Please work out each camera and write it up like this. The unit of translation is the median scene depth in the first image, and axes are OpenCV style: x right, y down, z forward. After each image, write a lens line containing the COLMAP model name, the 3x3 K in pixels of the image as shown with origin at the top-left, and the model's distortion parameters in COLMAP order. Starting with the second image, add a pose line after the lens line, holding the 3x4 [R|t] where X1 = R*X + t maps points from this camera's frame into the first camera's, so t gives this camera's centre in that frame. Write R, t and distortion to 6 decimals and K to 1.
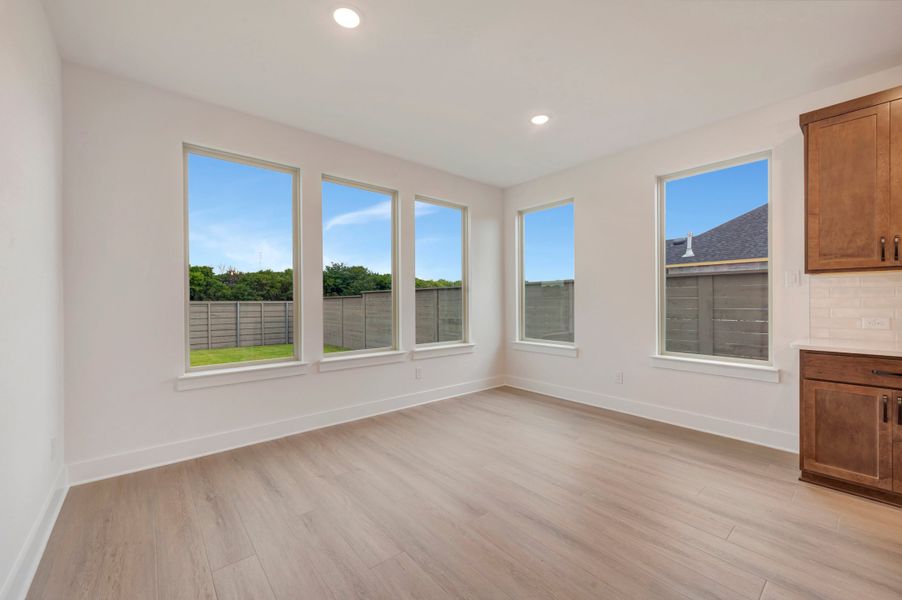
lens RADIAL K [[358.7, 0, 449.7], [0, 358.7, 303.5], [0, 0, 1]] dist [0.001035, 0.000100]
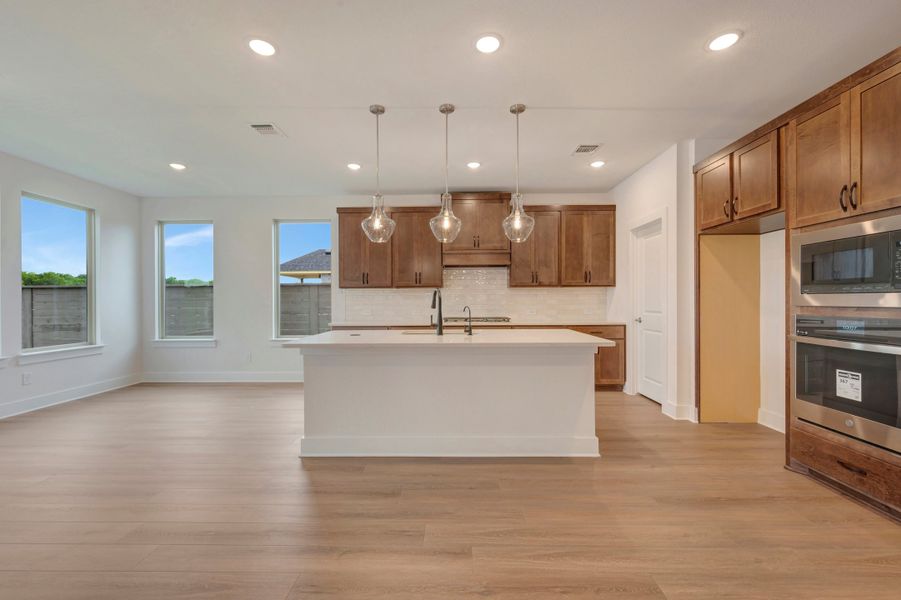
lens RADIAL K [[367.4, 0, 449.1], [0, 367.4, 298.8], [0, 0, 1]] dist [-0.000949, -0.000378]
pose [[0.654030, 0.003935, 0.756458, -0.079529], [0.007346, 0.999906, -0.011554, 0.001008], [-0.756433, 0.013114, 0.653940, -0.427825]]
